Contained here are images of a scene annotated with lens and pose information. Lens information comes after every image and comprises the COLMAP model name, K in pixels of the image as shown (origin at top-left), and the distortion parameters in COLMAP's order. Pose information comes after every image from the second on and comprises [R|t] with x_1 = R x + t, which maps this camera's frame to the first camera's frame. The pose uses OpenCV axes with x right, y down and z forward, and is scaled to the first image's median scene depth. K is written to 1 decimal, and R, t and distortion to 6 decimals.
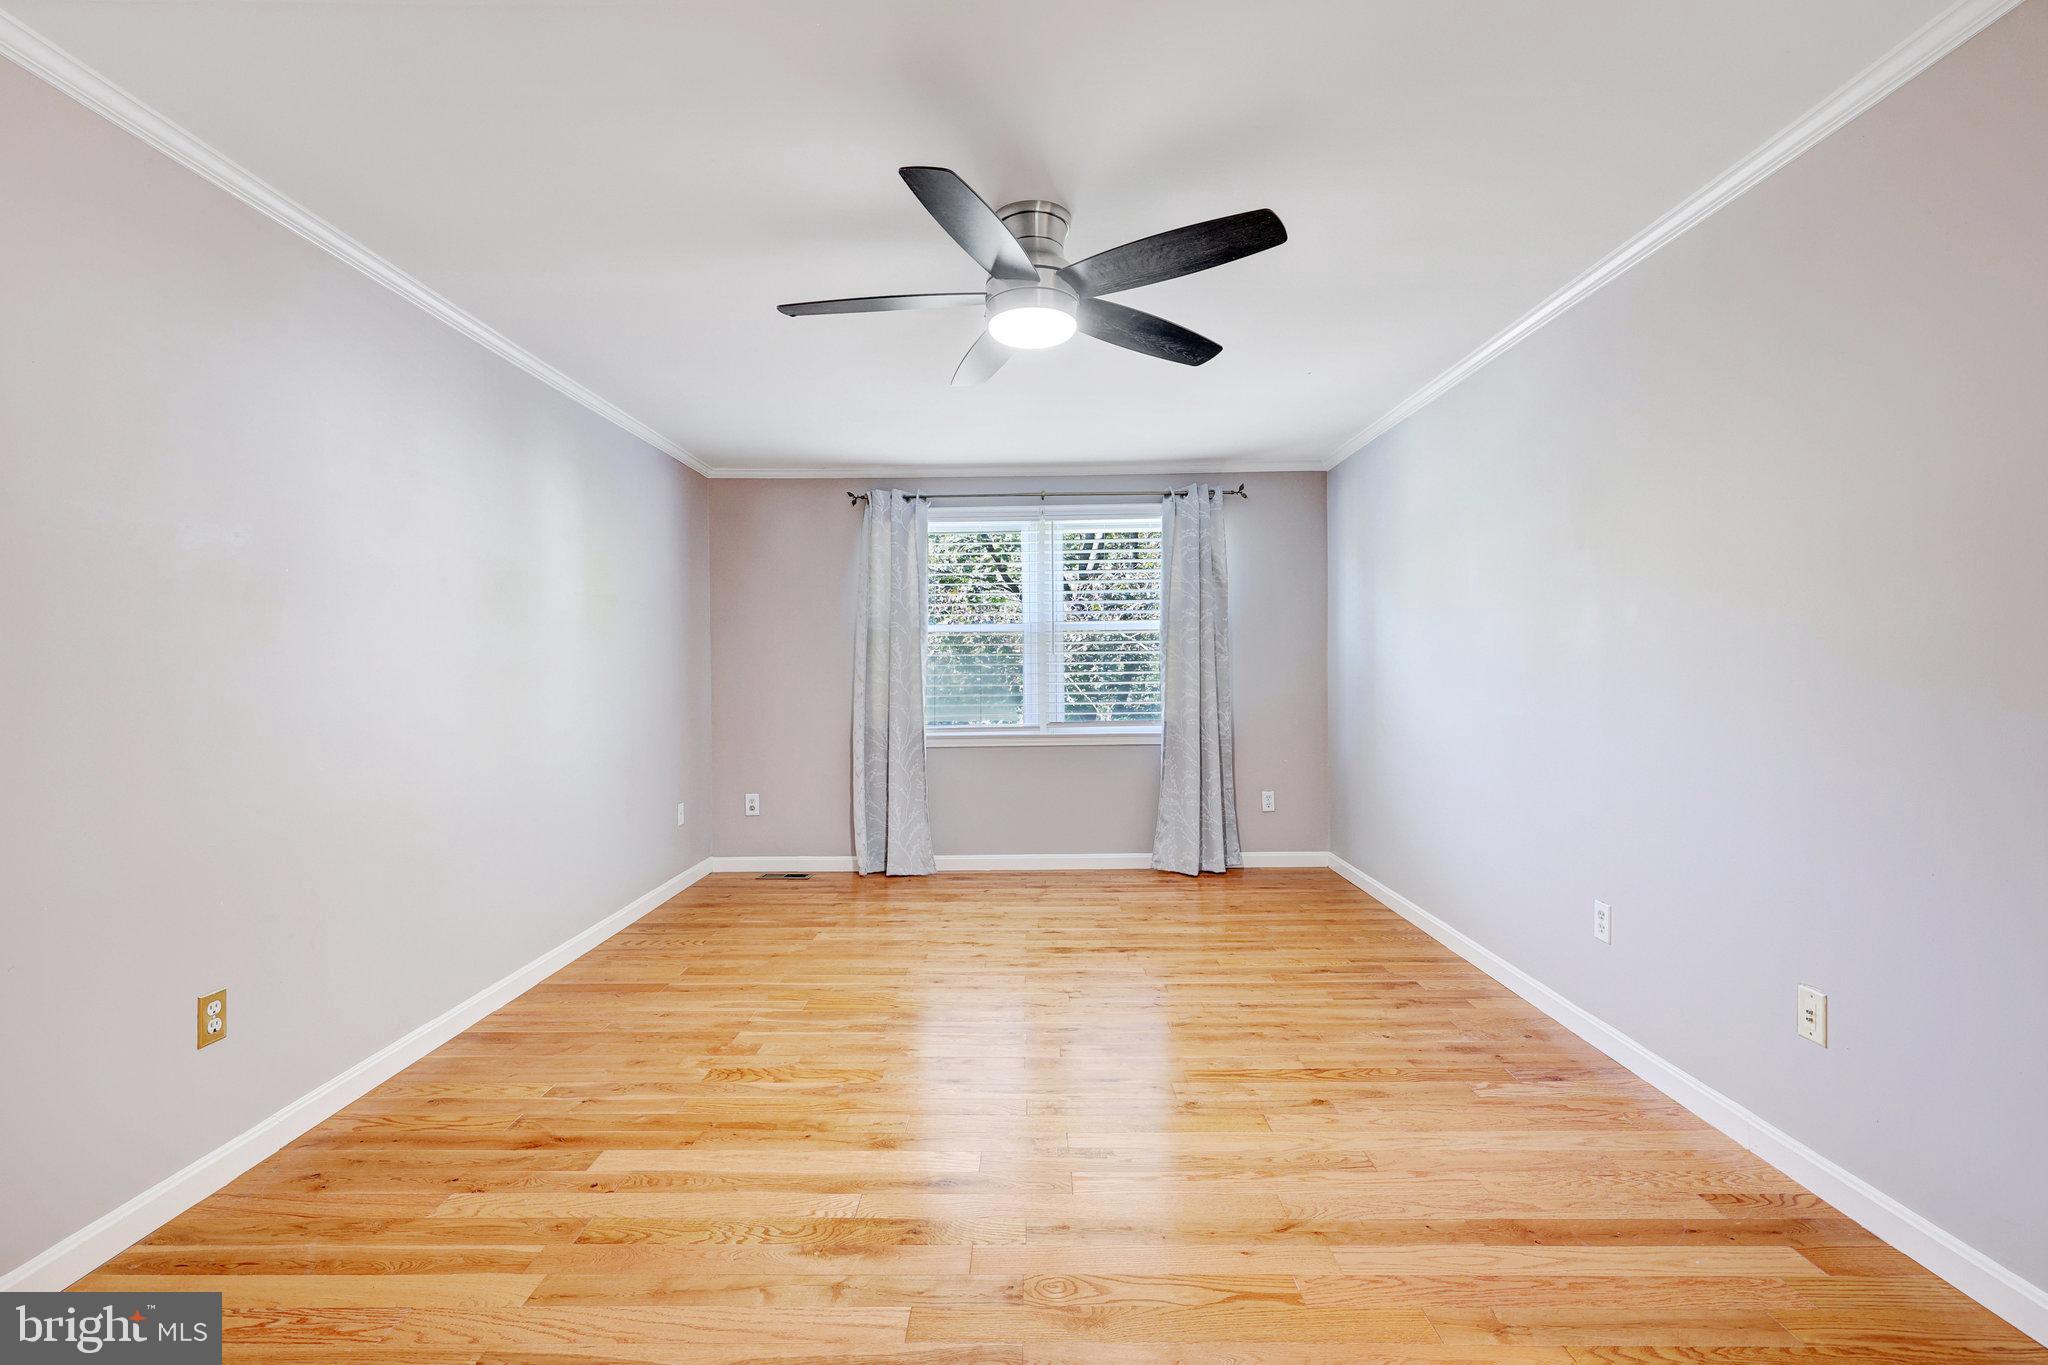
lens RADIAL K [[914.5, 0, 1013.6], [0, 914.5, 677.3], [0, 0, 1]] dist [0.003813, 0.000079]
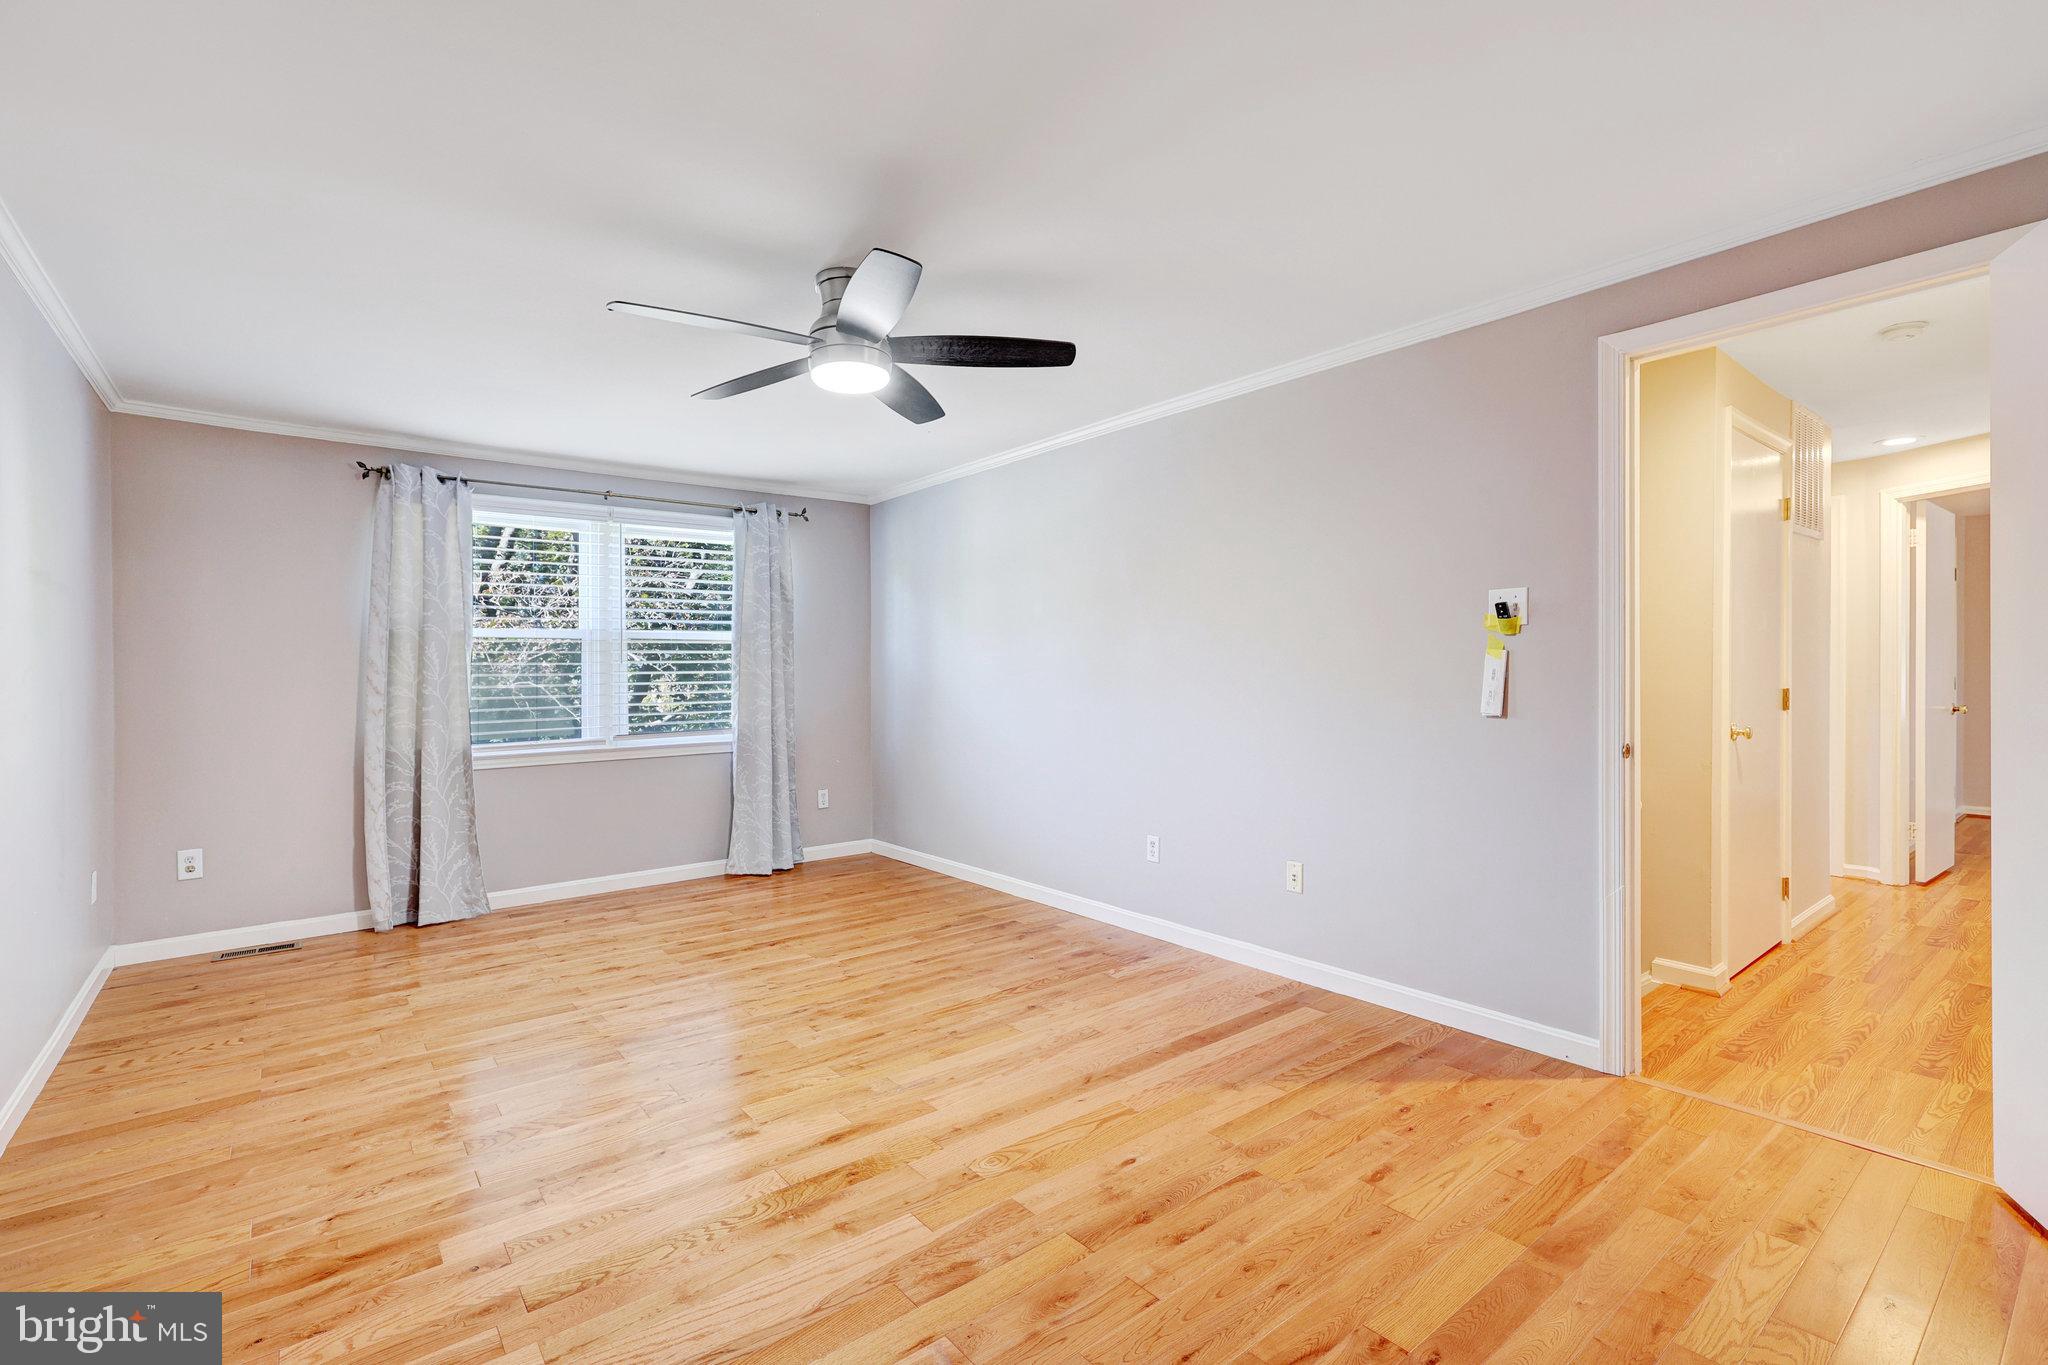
lens RADIAL K [[914.5, 0, 1034.7], [0, 914.5, 685.5], [0, 0, 1]] dist [0.003813, 0.000079]
pose [[0.770302, -0.007729, 0.637632, -0.258466], [0.008866, 0.999960, 0.001411, -0.000117], [-0.637617, 0.004566, 0.770340, -0.008366]]
